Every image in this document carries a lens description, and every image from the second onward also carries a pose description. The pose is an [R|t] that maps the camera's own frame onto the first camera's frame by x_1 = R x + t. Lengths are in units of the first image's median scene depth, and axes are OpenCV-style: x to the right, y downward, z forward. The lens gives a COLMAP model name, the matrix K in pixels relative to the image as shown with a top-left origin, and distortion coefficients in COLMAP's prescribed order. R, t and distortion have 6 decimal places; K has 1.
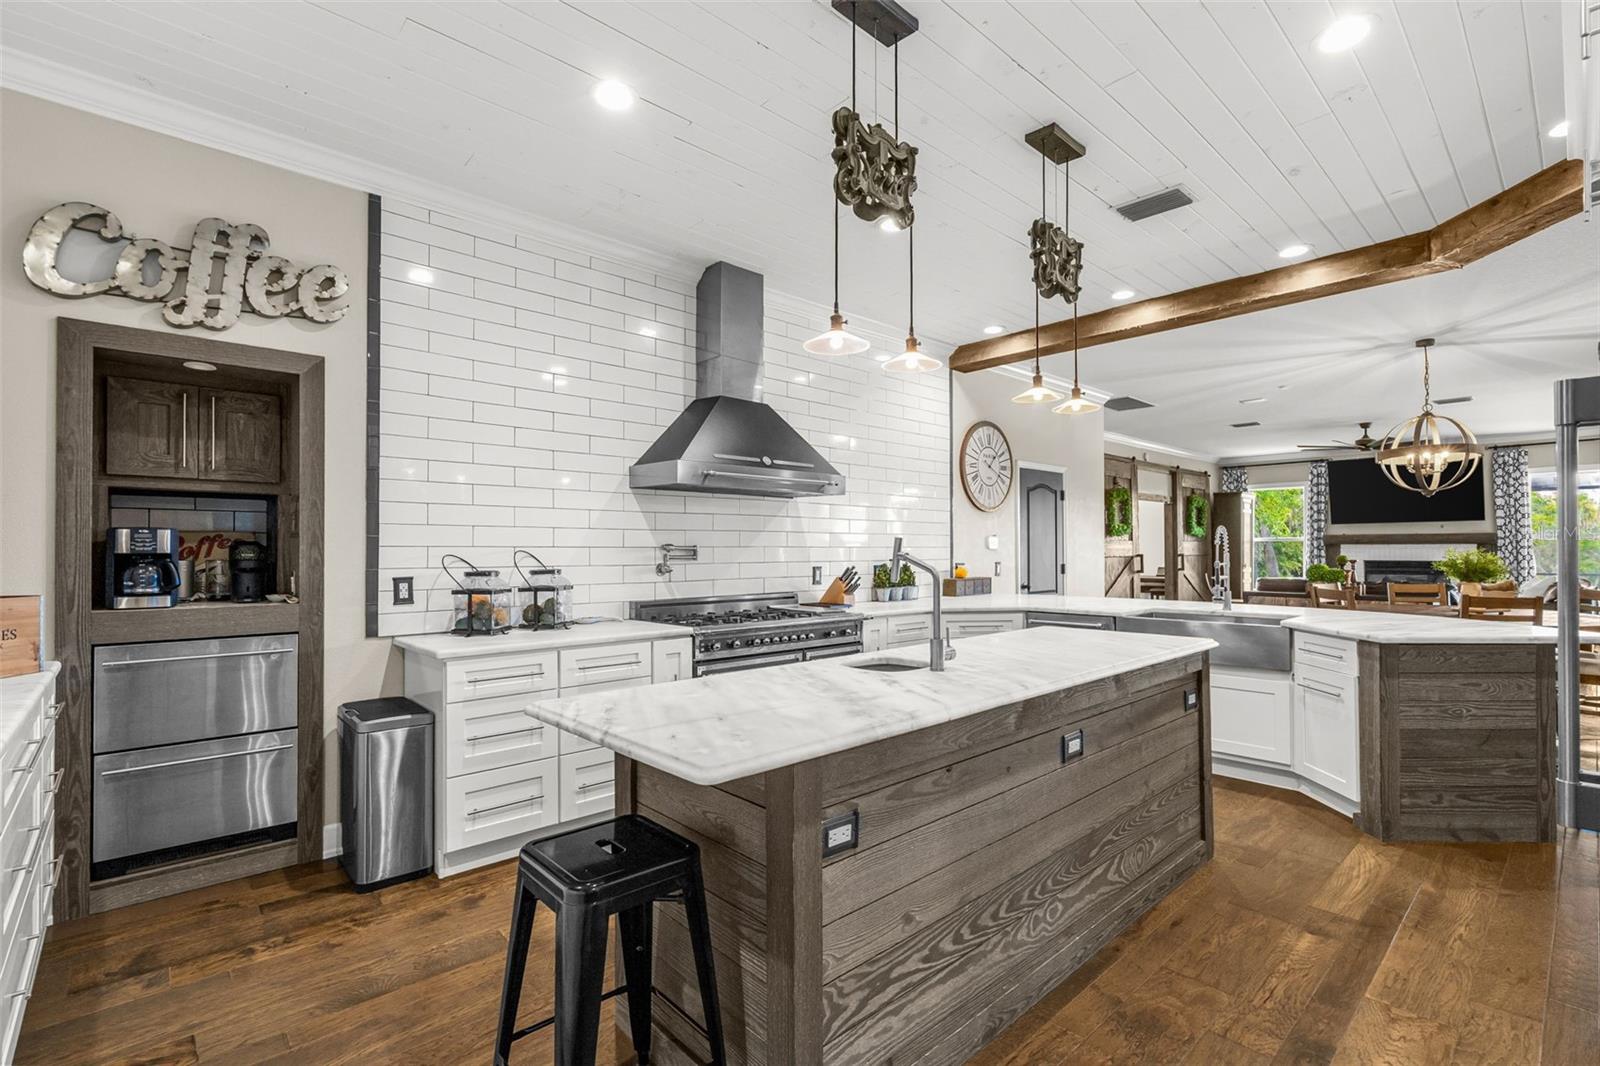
lens RADIAL K [[726.3, 0, 804.0], [0, 726.3, 542.2], [0, 0, 1]] dist [-0.004703, 0.001679]
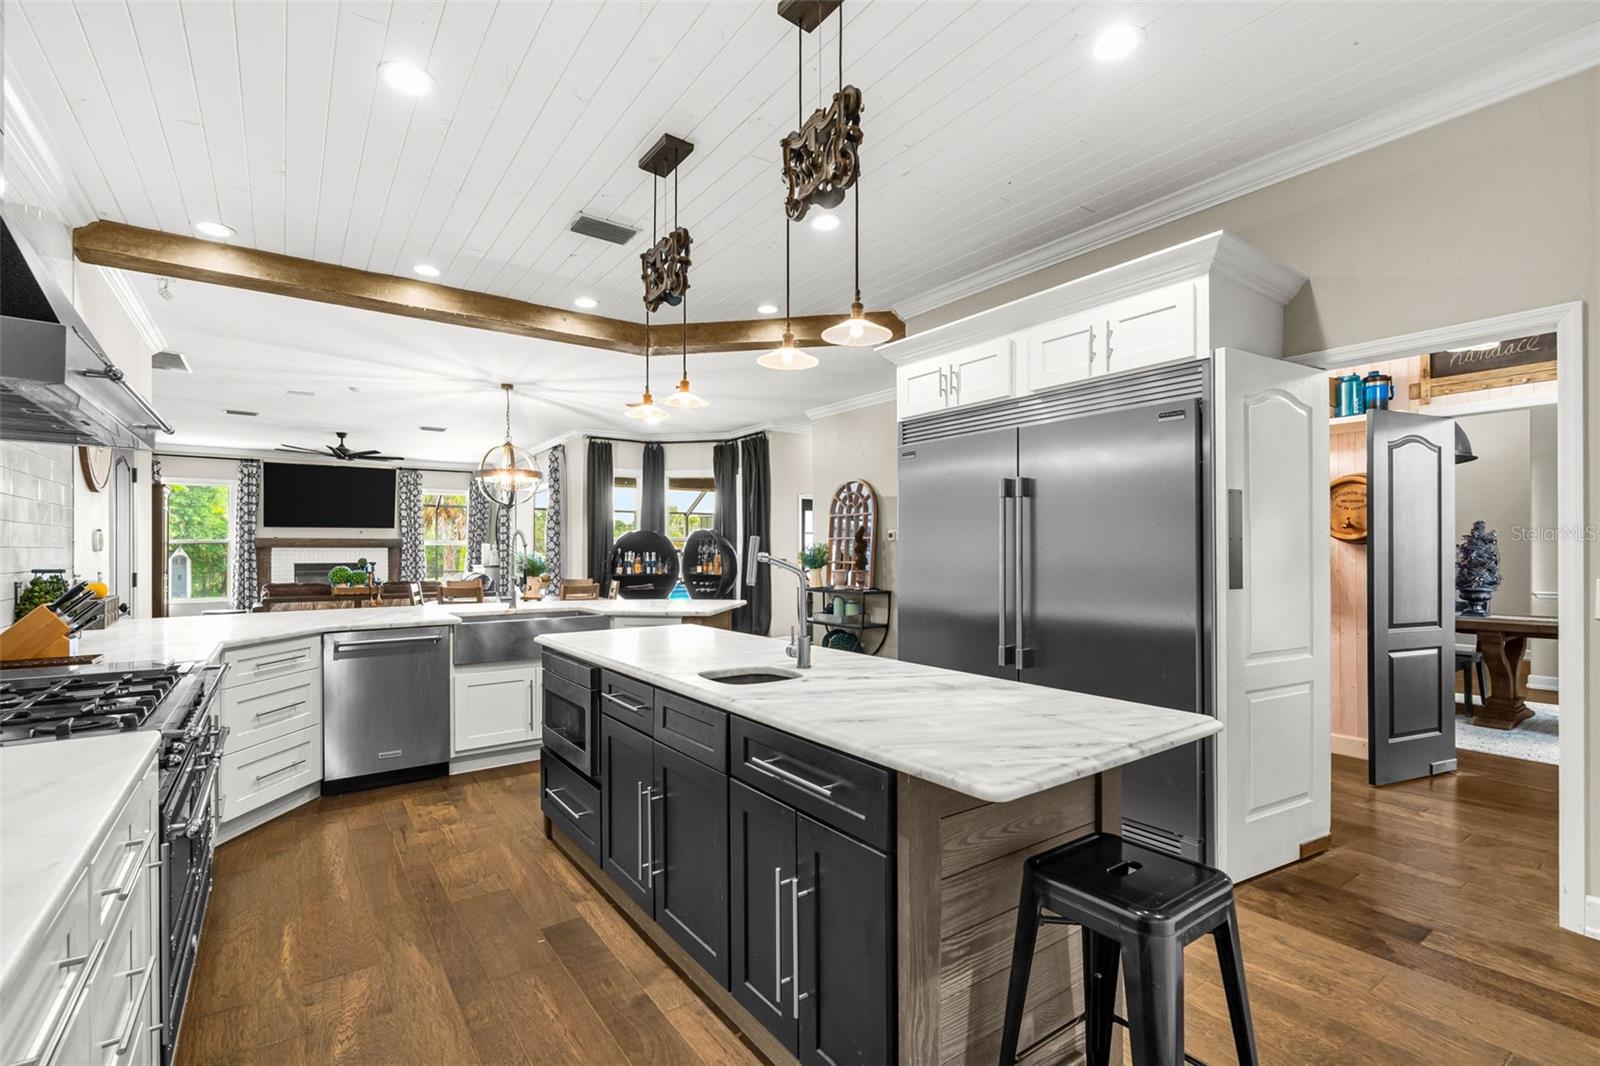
lens RADIAL K [[726.3, 0, 803.1], [0, 726.3, 550.7], [0, 0, 1]] dist [-0.004703, 0.001679]
pose [[0.119633, 0.001474, 0.992817, -0.462512], [-0.007771, 0.999970, -0.000549, 0.006756], [-0.992788, -0.007649, 0.119640, 0.487283]]
